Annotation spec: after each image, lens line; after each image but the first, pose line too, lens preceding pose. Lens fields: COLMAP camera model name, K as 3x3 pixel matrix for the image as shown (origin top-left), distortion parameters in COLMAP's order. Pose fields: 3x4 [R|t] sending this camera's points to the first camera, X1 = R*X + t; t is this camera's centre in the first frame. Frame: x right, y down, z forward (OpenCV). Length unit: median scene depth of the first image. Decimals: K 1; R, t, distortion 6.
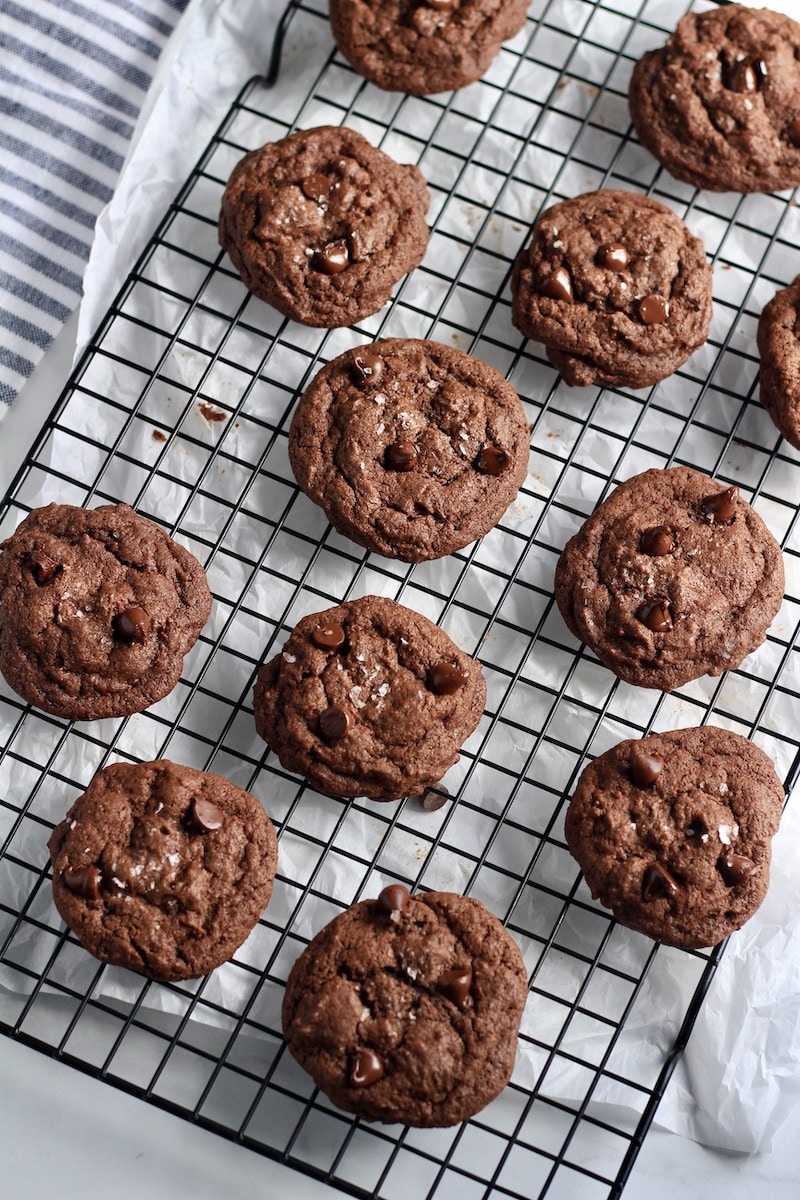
lens RADIAL K [[3119.2, 0, 400.0], [0, 3119.2, 600.0], [0, 0, 1]] dist [-0.071934, -0.652691]
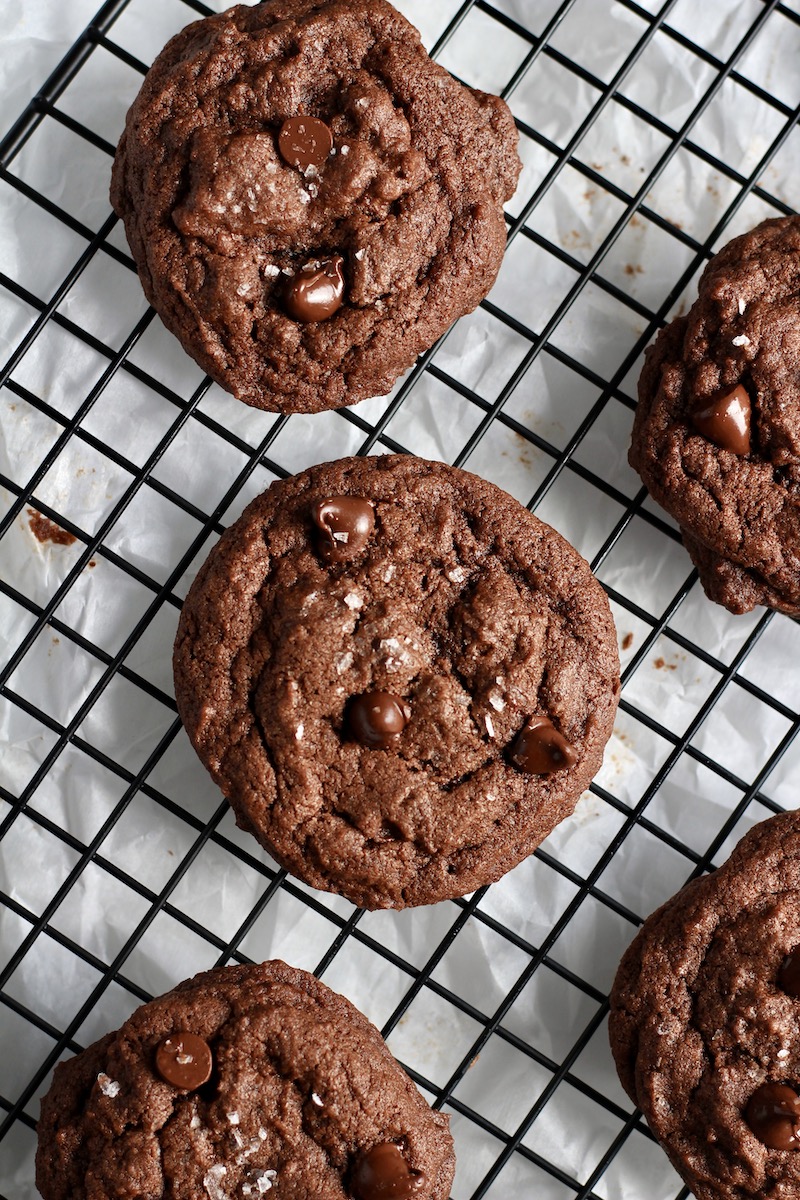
lens RADIAL K [[3119.2, 0, 400.0], [0, 3119.2, 600.0], [0, 0, 1]] dist [-0.071934, -0.652691]
pose [[0.986524, 0.163439, 0.007681, -0.002732], [-0.155943, 0.924993, 0.346511, -0.248655], [0.049529, -0.343039, 0.938014, 0.496771]]
